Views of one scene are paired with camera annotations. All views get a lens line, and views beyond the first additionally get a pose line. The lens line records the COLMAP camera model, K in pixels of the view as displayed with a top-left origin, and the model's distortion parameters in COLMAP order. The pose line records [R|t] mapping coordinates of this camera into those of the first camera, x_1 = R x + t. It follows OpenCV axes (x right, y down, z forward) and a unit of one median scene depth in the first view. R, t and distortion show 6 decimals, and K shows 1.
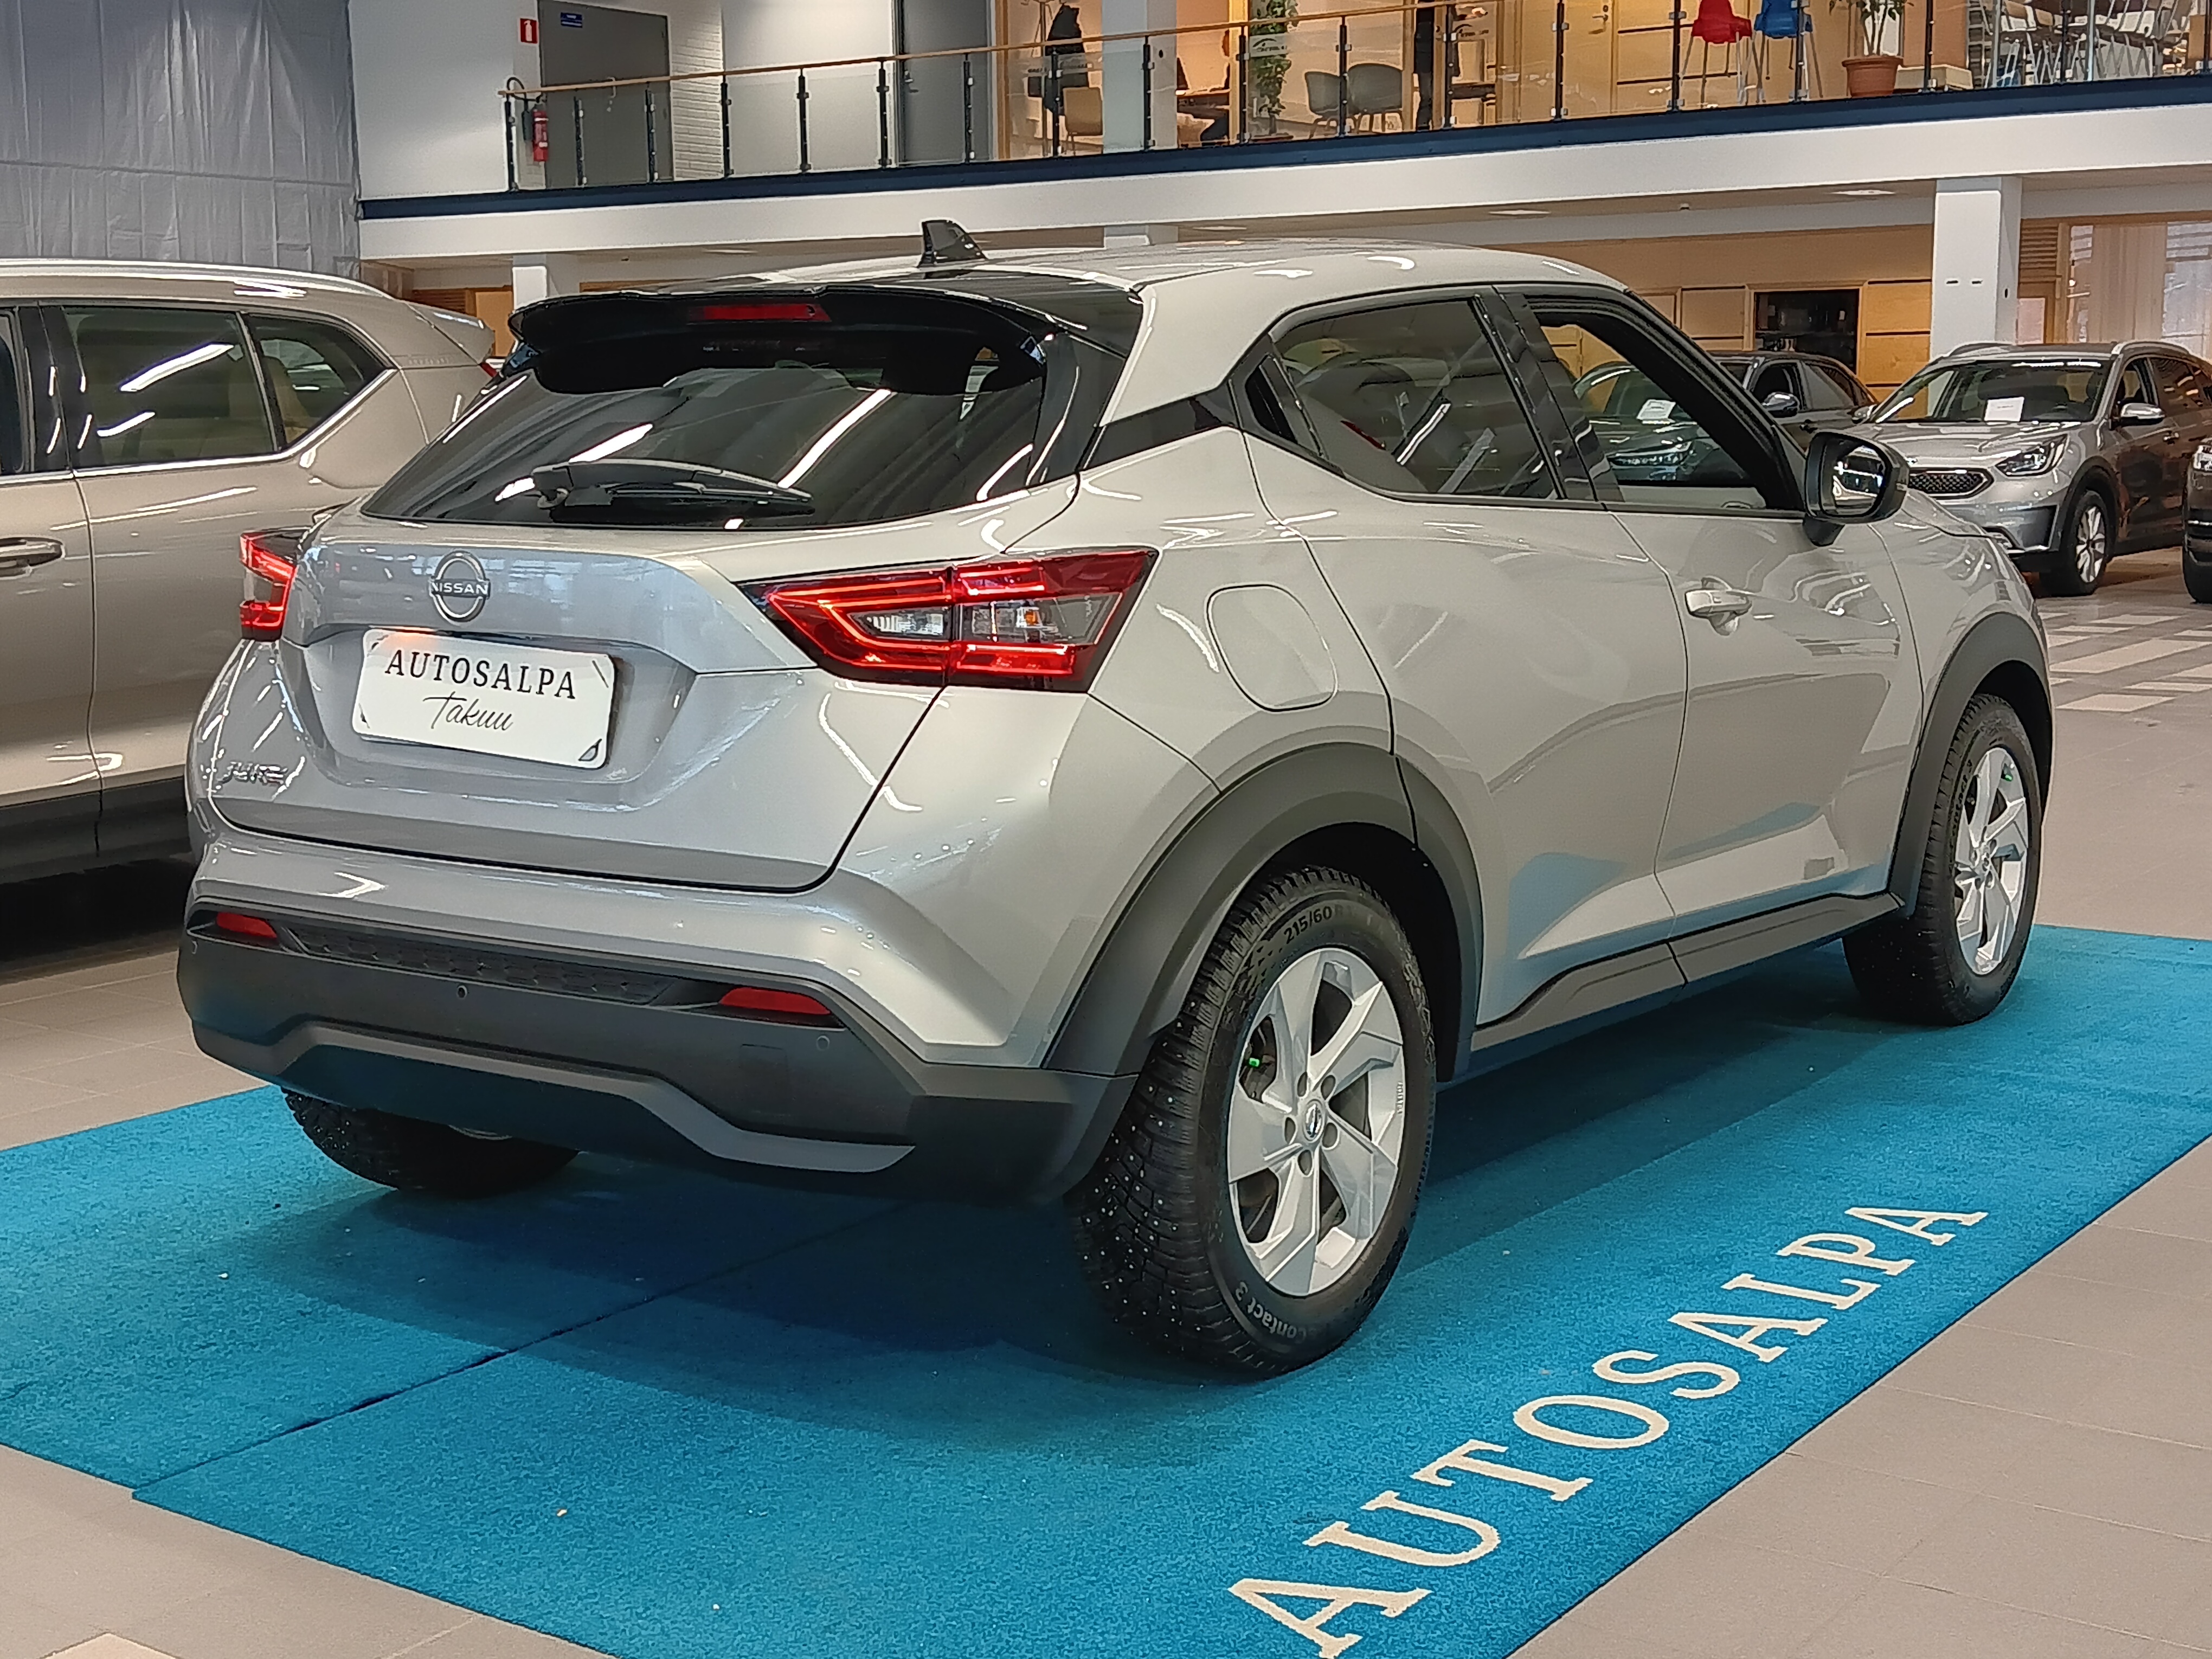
lens RADIAL K [[2954.7, 0, 1106.0], [0, 2954.7, 829.5], [0, 0, 1]] dist [0.086926, -0.018567]
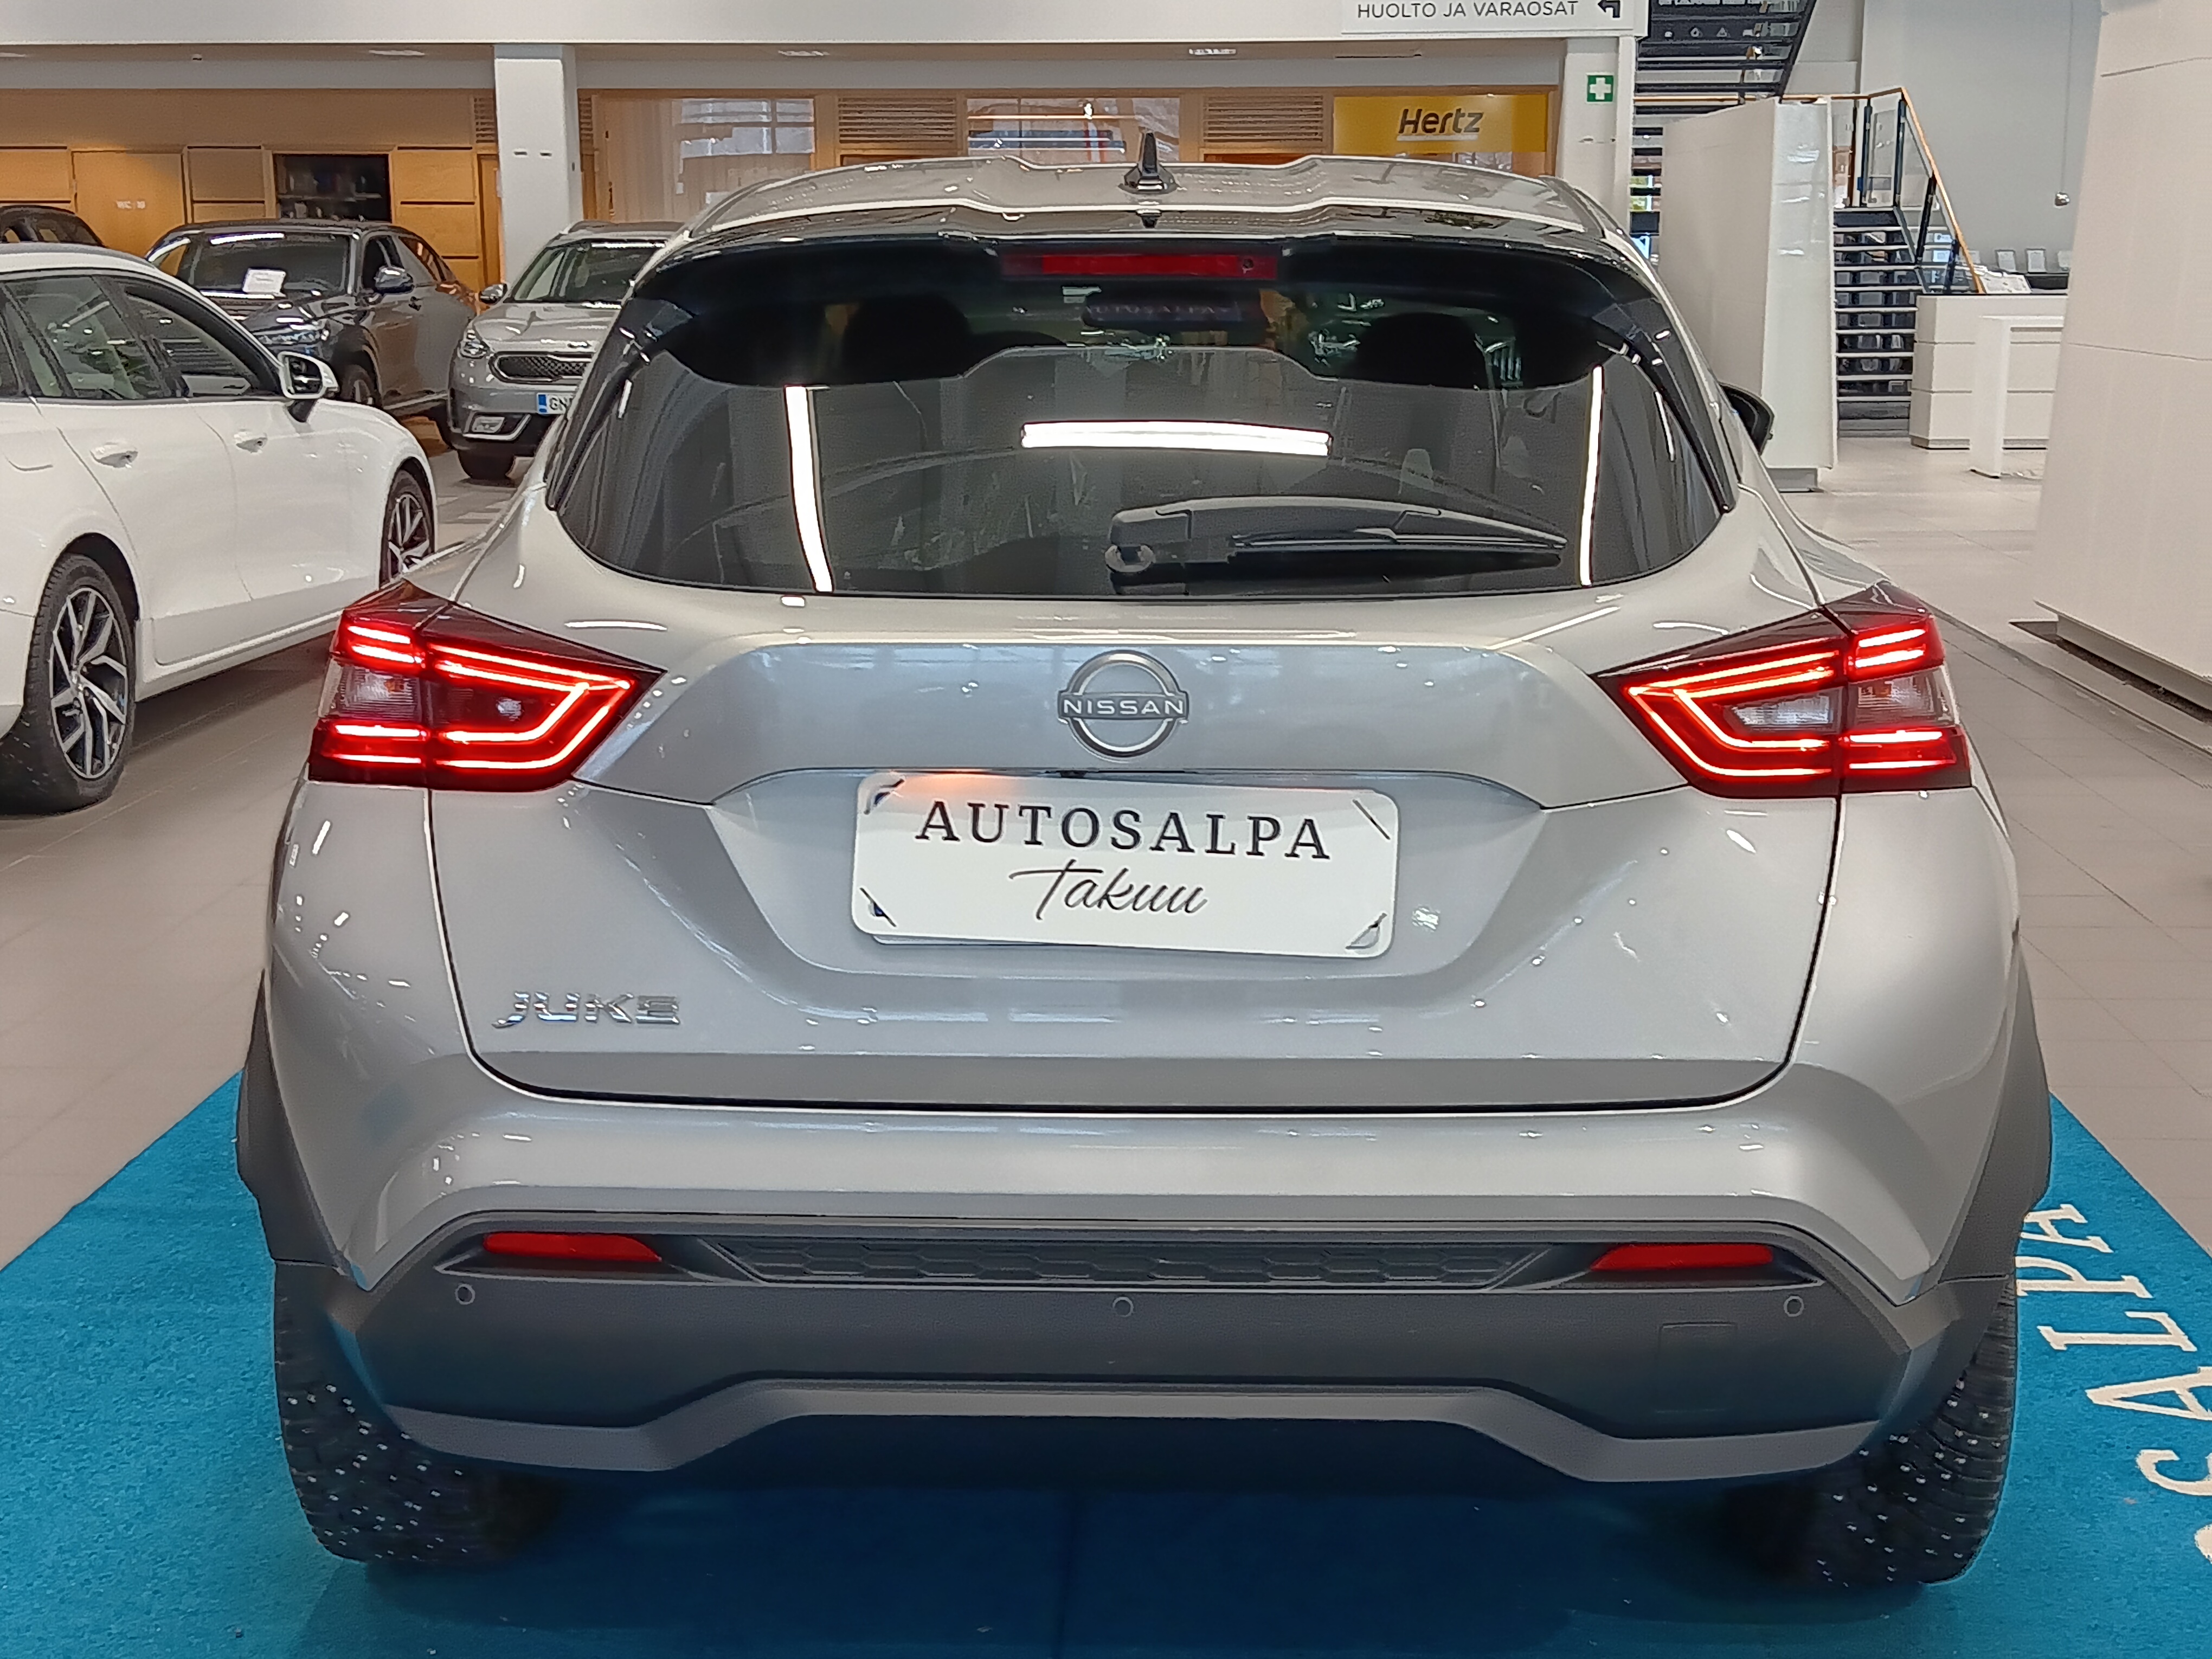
lens RADIAL K [[2954.7, 0, 1106.0], [0, 2954.7, 829.5], [0, 0, 1]] dist [0.086926, -0.018567]
pose [[0.828914, -0.101345, 0.550119, -0.581364], [0.074888, 0.994703, 0.070408, -0.100098], [-0.554341, -0.017165, 0.832113, 0.455216]]
